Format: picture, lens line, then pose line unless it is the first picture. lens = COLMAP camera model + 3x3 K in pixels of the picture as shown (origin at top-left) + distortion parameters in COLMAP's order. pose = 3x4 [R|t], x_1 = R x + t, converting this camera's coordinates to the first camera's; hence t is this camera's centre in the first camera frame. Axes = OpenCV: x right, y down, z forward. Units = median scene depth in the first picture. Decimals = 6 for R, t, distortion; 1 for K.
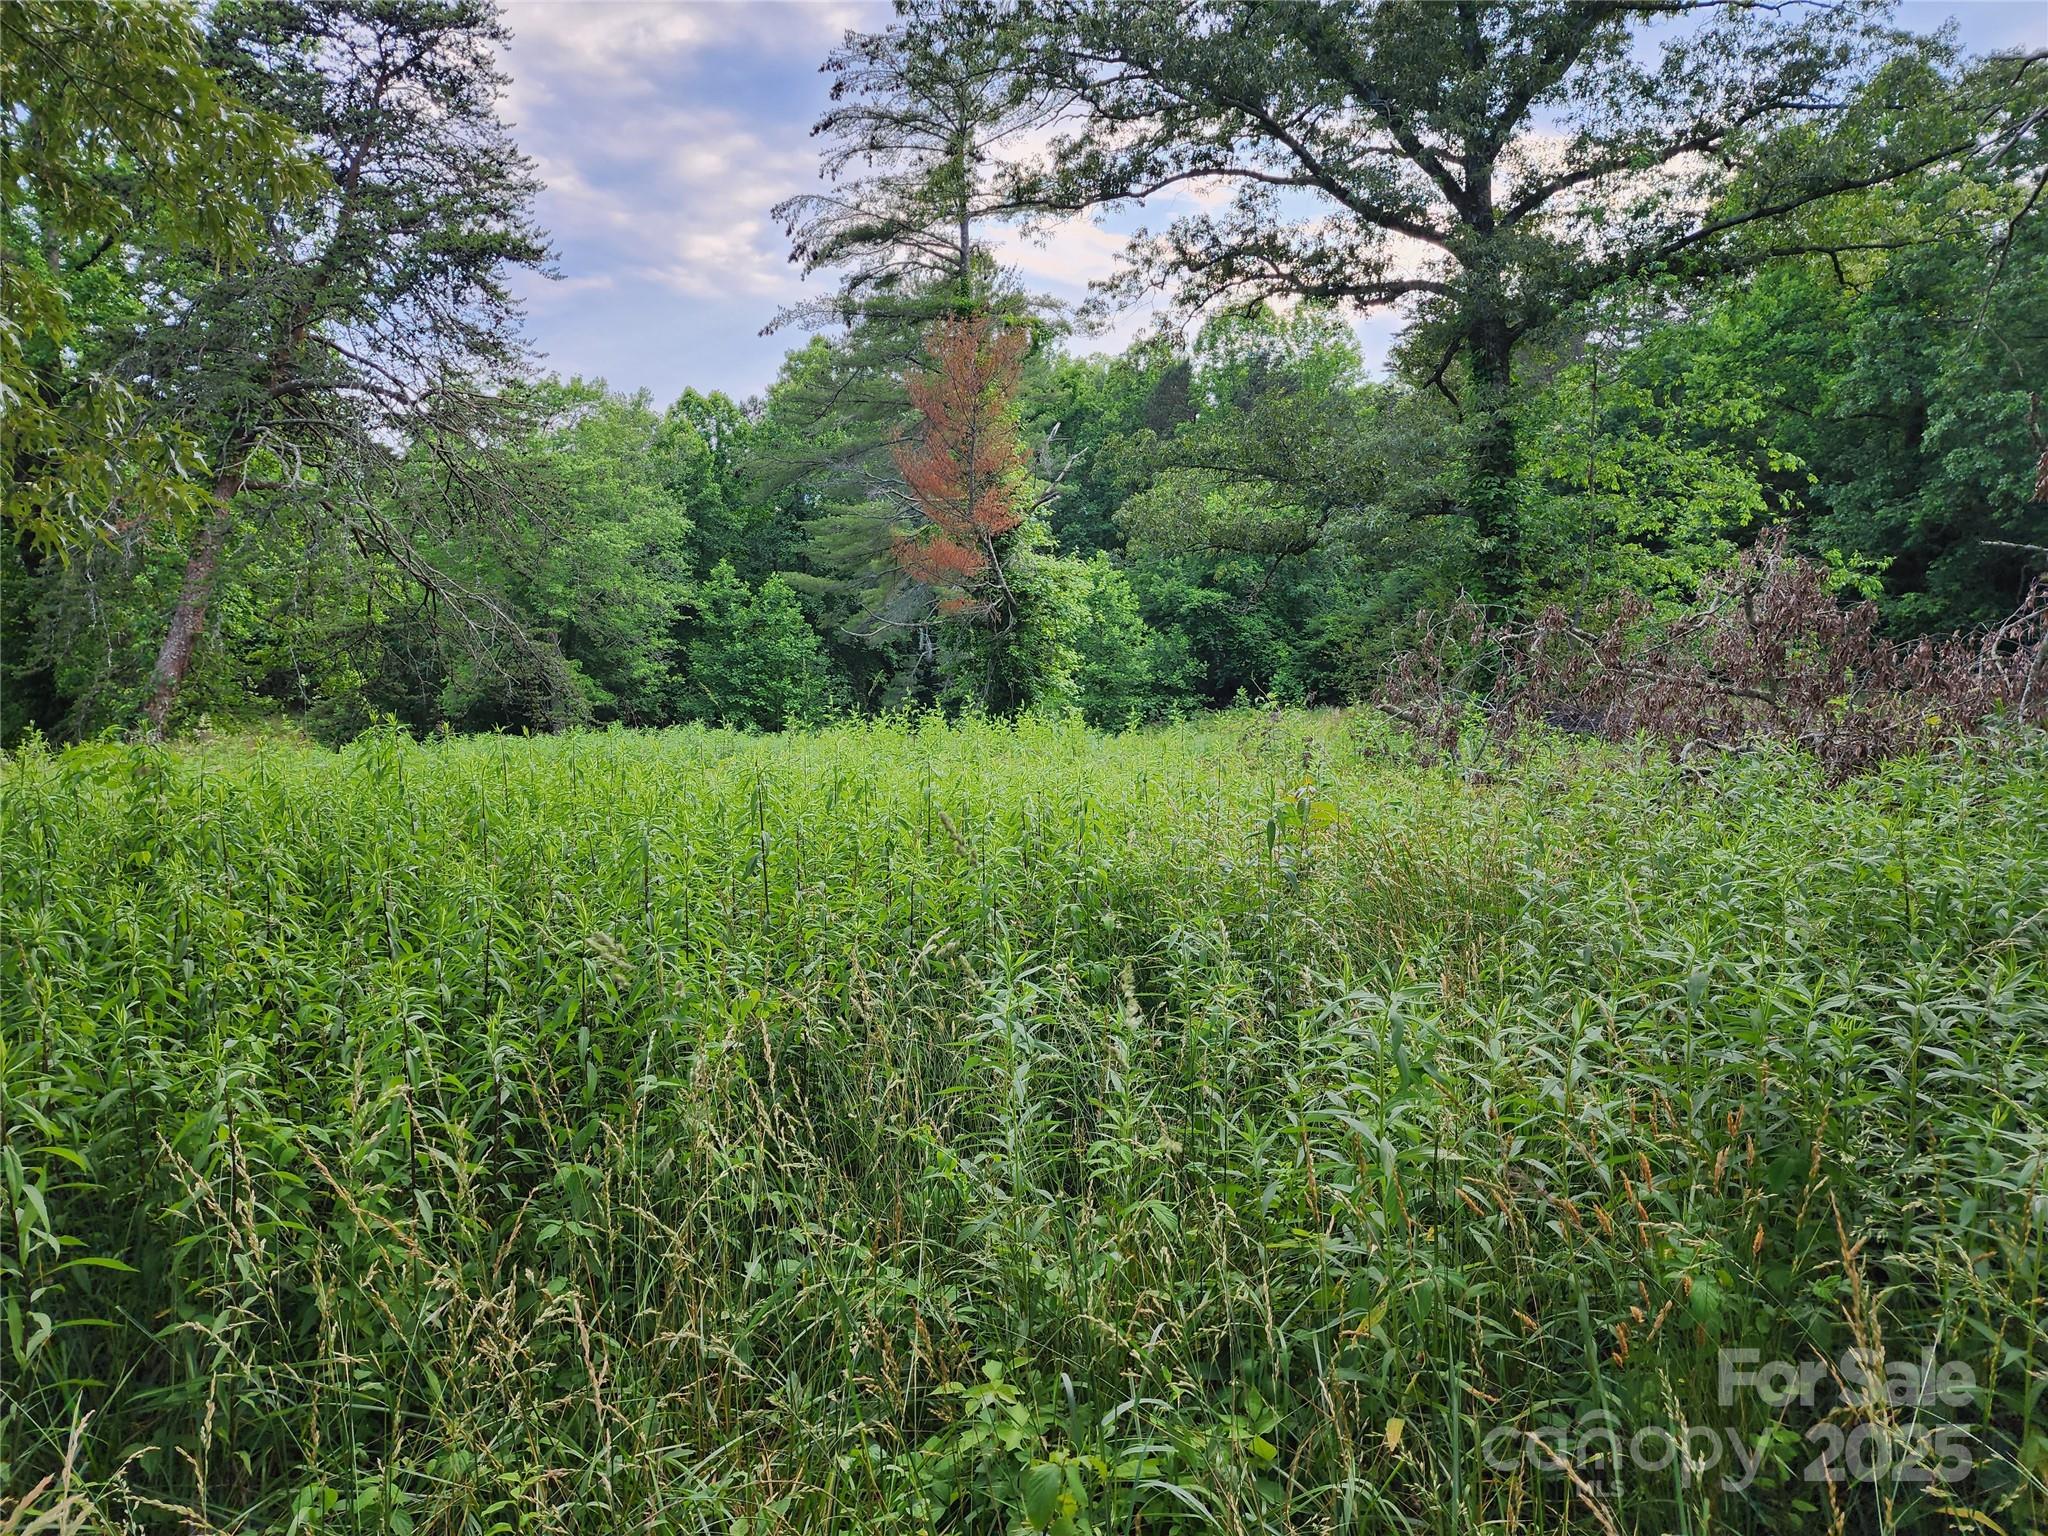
lens RADIAL K [[1364.4, 0, 1024.2], [0, 1364.4, 768.4], [0, 0, 1]] dist [0.071815, -0.058257]
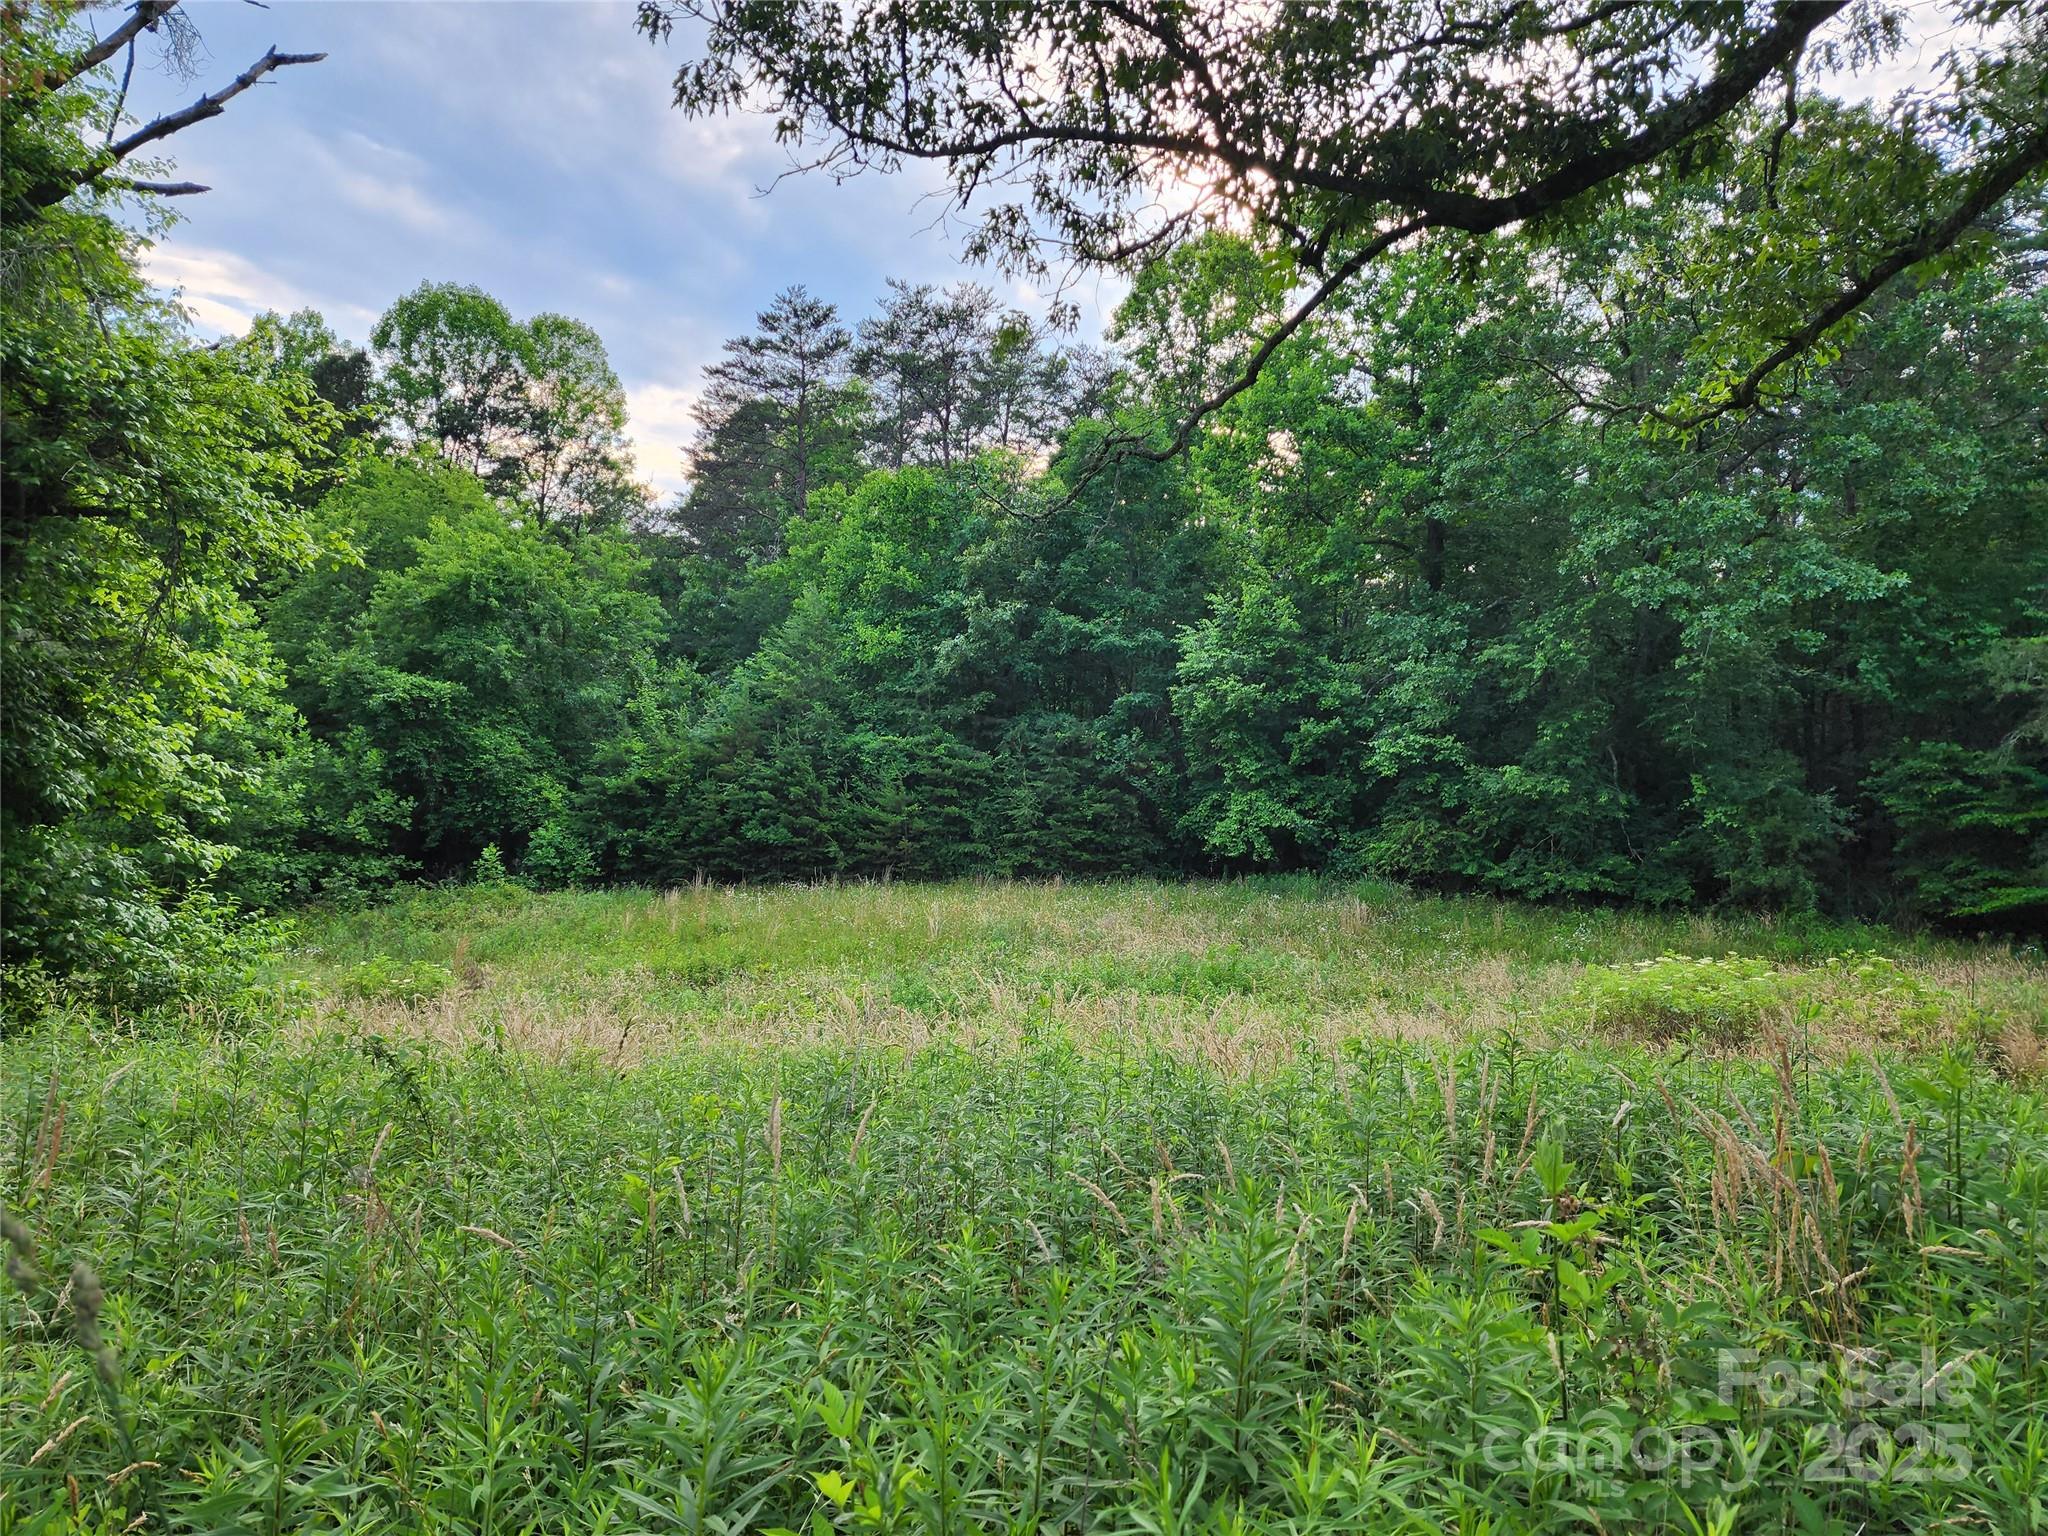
lens RADIAL K [[1364.4, 0, 1028.0], [0, 1364.4, 778.5], [0, 0, 1]] dist [0.071815, -0.058257]
pose [[0.802036, 0.090951, 0.590310, -0.000071], [-0.014518, 0.991014, -0.132965, -0.014073], [-0.597099, 0.098072, 0.796150, 0.393220]]
